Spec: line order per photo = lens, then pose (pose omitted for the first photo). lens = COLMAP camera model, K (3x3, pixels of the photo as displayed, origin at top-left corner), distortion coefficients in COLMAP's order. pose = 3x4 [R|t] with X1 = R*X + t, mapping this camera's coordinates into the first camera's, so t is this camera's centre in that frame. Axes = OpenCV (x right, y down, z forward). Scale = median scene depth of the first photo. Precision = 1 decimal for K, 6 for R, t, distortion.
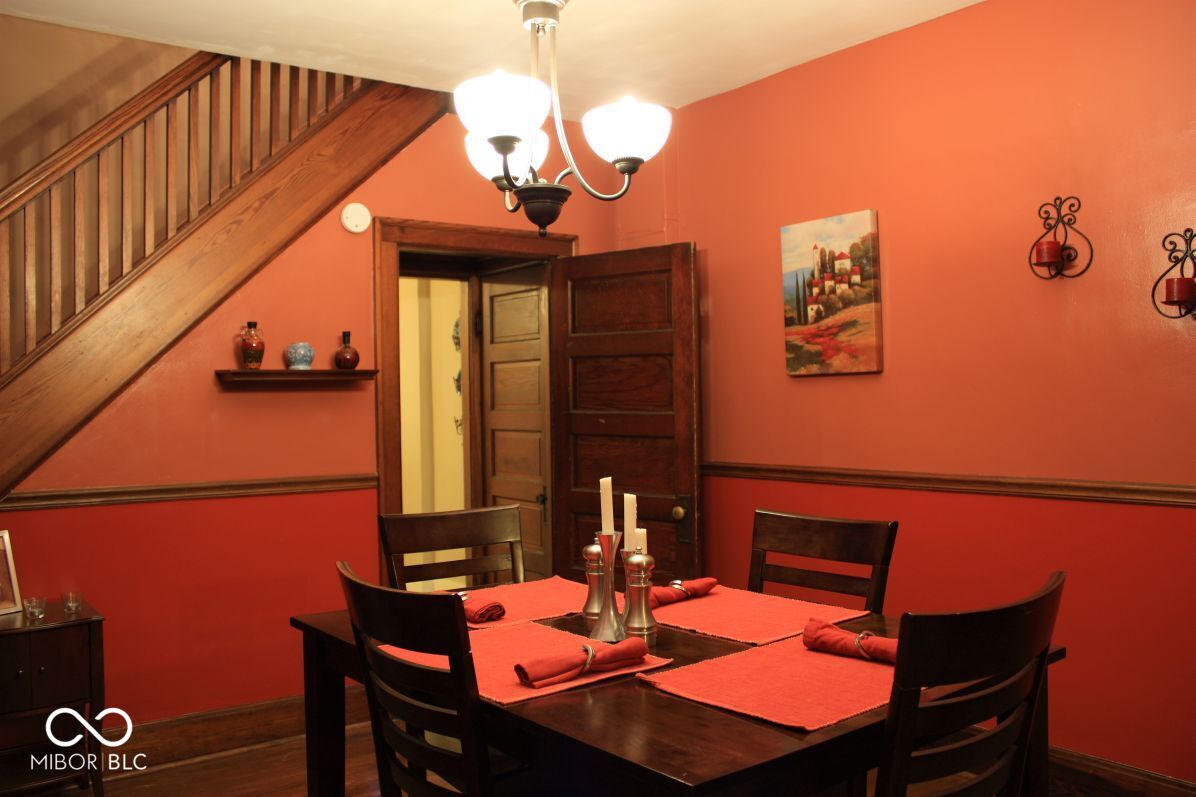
lens RADIAL K [[1017.2, 0, 598.0], [0, 1017.2, 398.5], [0, 0, 1]] dist [-0.167920, 0.167982]
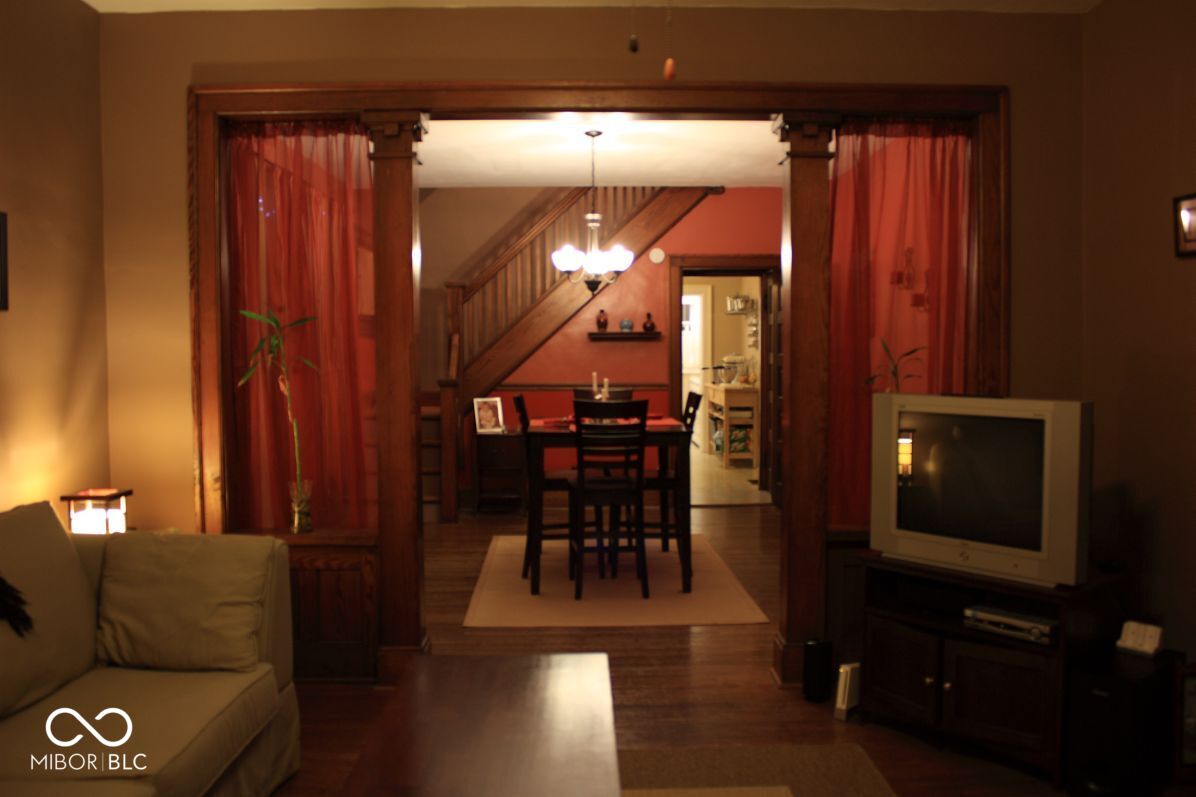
lens RADIAL K [[1017.2, 0, 598.0], [0, 1017.2, 398.5], [0, 0, 1]] dist [-0.167920, 0.167982]
pose [[0.812204, 0.040966, -0.581933, 0.890242], [-0.006938, 0.998139, 0.060583, -0.017223], [0.583332, -0.045168, 0.810977, -0.759352]]
